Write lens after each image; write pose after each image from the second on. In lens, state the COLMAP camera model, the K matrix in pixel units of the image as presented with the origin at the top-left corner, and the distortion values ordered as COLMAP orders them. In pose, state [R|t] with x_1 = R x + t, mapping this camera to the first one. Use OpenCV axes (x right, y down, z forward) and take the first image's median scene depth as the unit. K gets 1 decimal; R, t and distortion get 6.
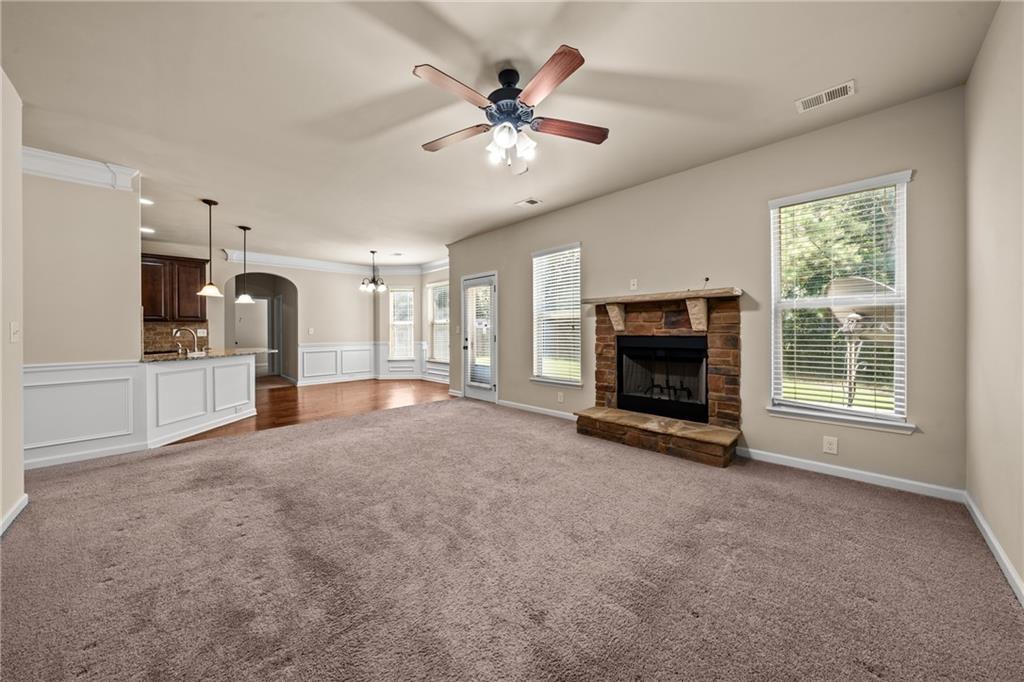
lens RADIAL K [[354.4, 0, 507.2], [0, 354.4, 333.5], [0, 0, 1]] dist [-0.002169, -0.000208]
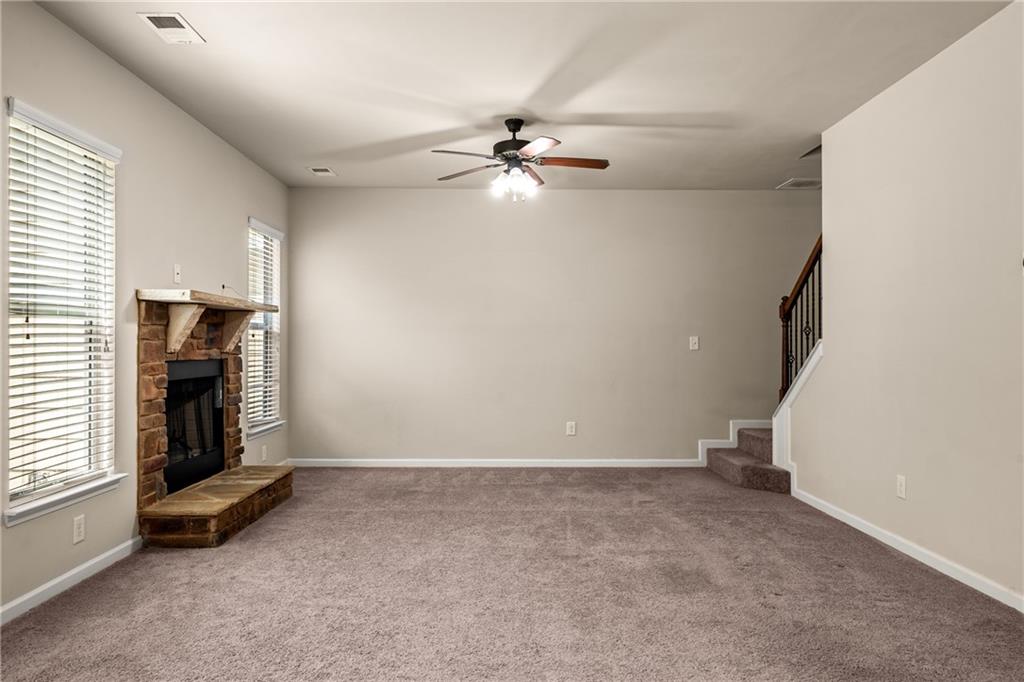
lens RADIAL K [[695.8, 0, 512.0], [0, 695.8, 341.0], [0, 0, 1]] dist [0.003925, 0.000011]
pose [[-0.725097, 0.008560, 0.688593, -0.806328], [0.005263, 0.999962, -0.006889, -0.015140], [-0.688626, -0.001371, -0.725115, 1.408534]]
